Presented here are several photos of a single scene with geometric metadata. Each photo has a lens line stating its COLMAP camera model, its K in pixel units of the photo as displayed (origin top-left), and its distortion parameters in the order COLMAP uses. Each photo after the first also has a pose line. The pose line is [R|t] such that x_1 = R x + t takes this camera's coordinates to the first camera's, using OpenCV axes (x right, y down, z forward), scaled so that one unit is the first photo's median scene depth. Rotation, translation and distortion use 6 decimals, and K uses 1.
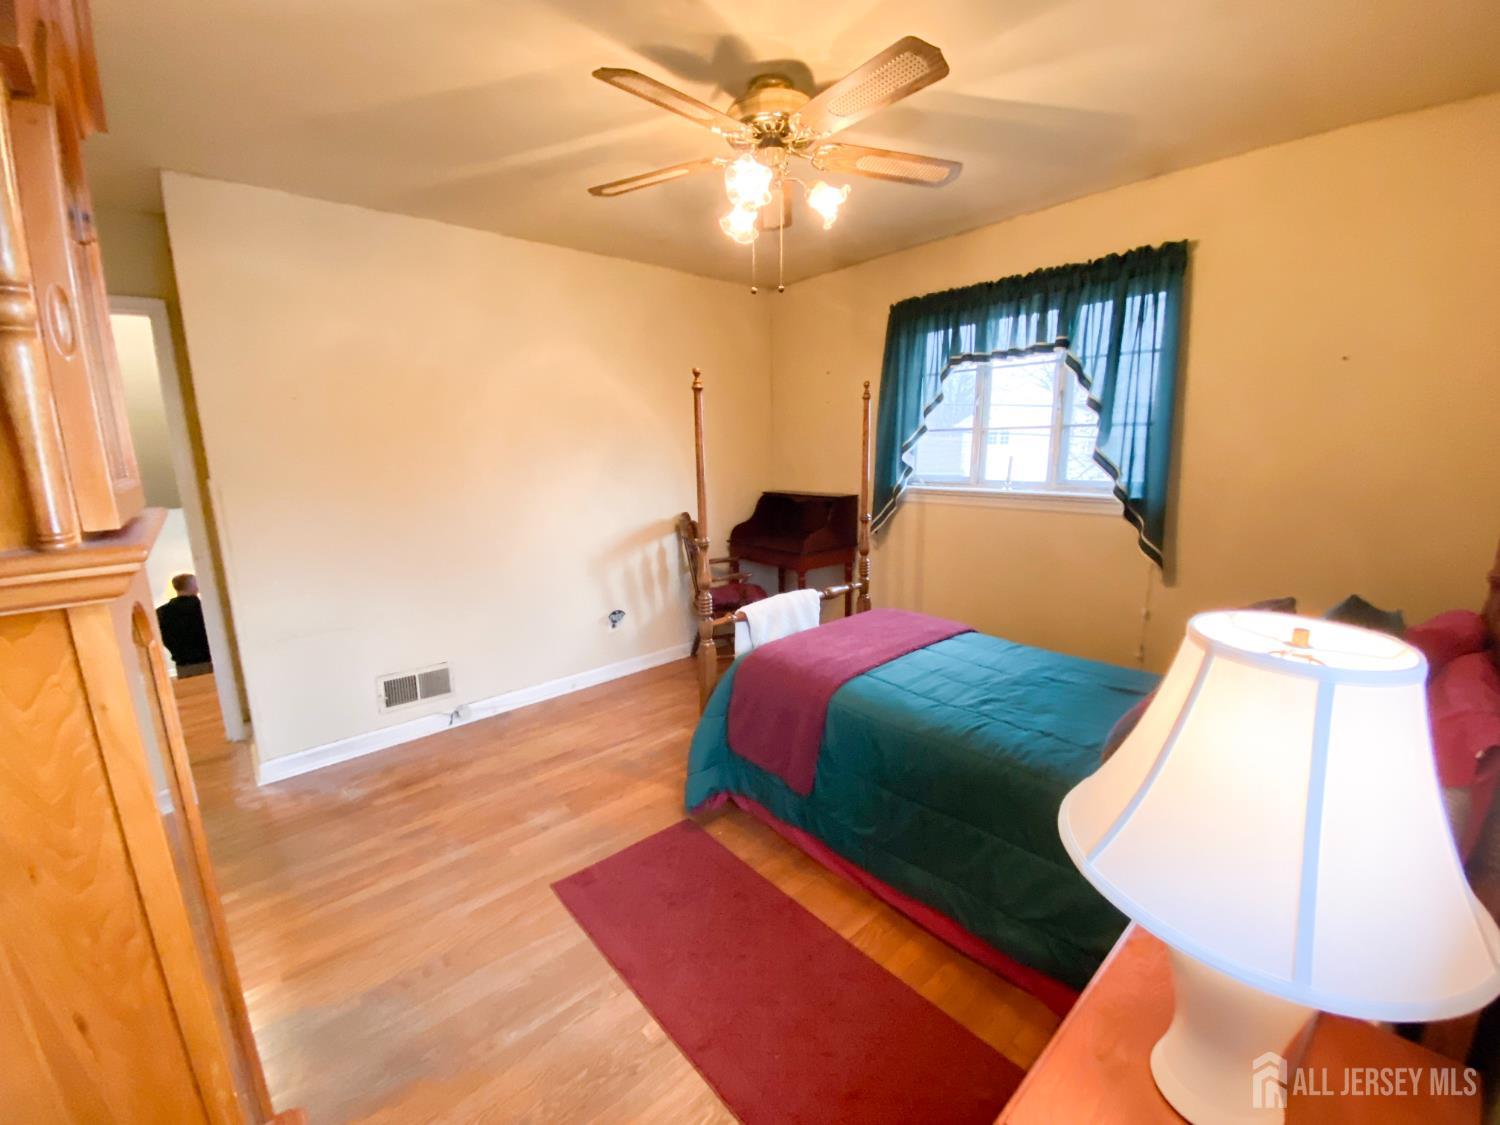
lens RADIAL K [[608.3, 0, 744.1], [0, 608.3, 565.4], [0, 0, 1]] dist [-0.009375, -0.004118]
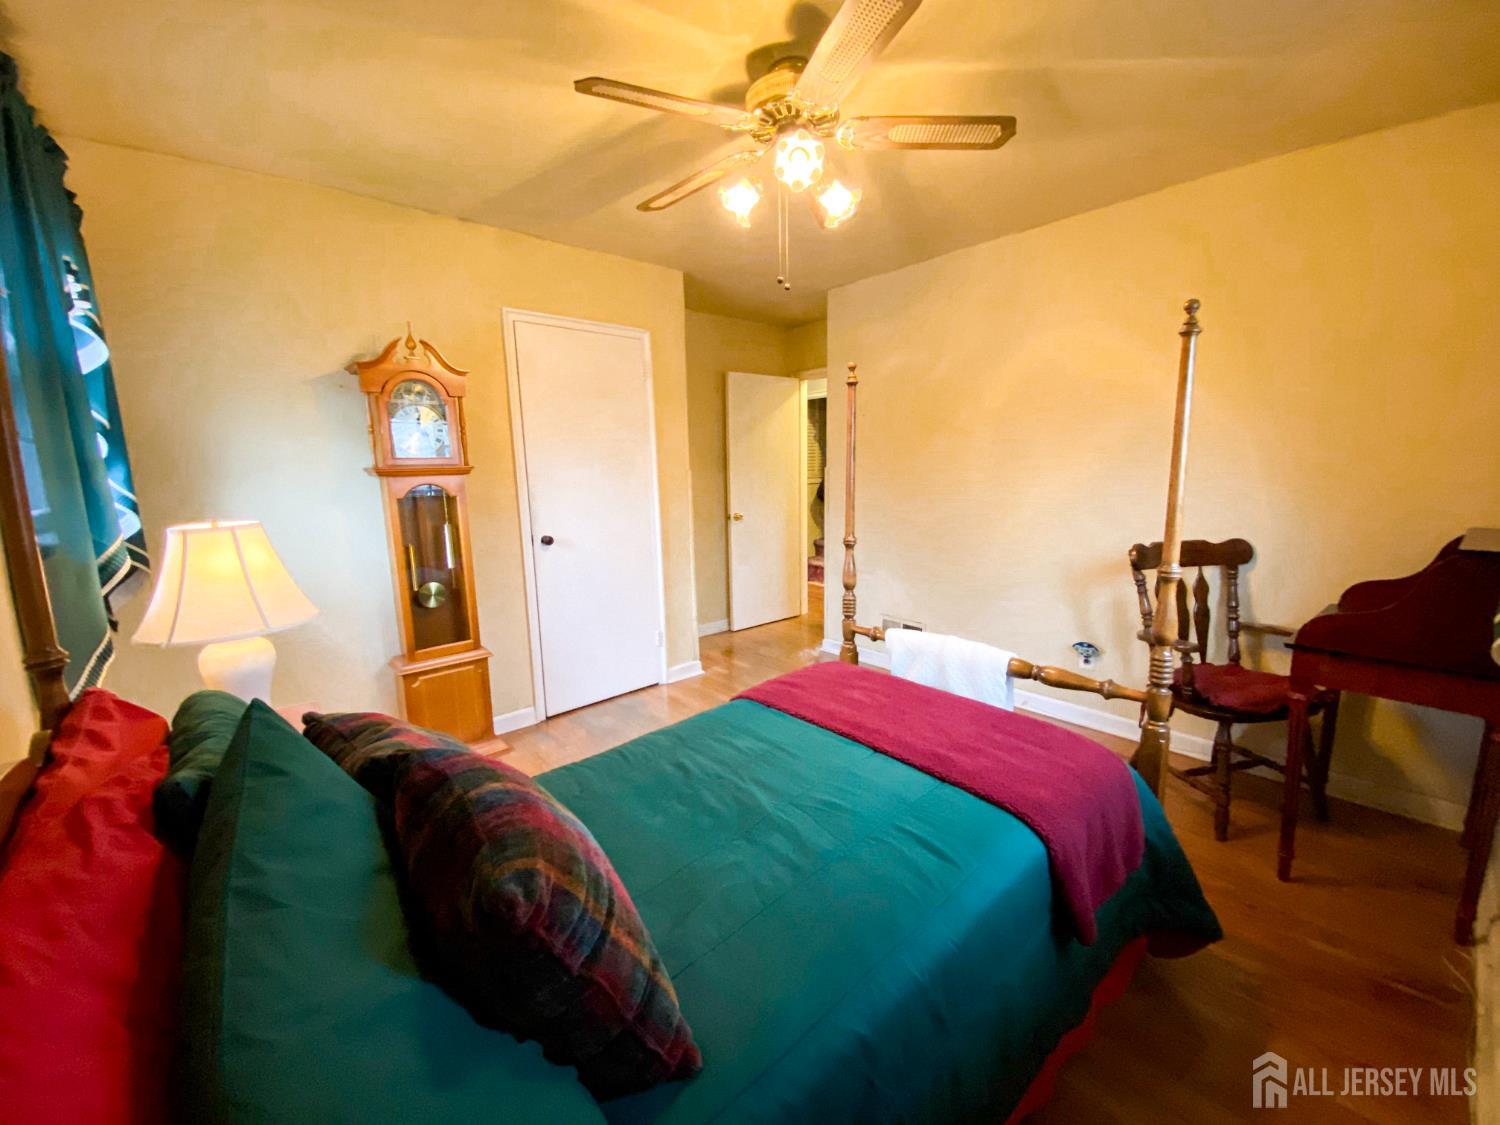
lens RADIAL K [[608.3, 0, 742.5], [0, 608.3, 563.5], [0, 0, 1]] dist [-0.009375, -0.004118]
pose [[-0.034758, 0.177695, -0.983472, 0.939590], [-0.171009, 0.968495, 0.181033, -0.154867], [0.984656, 0.174475, -0.003276, 0.871175]]
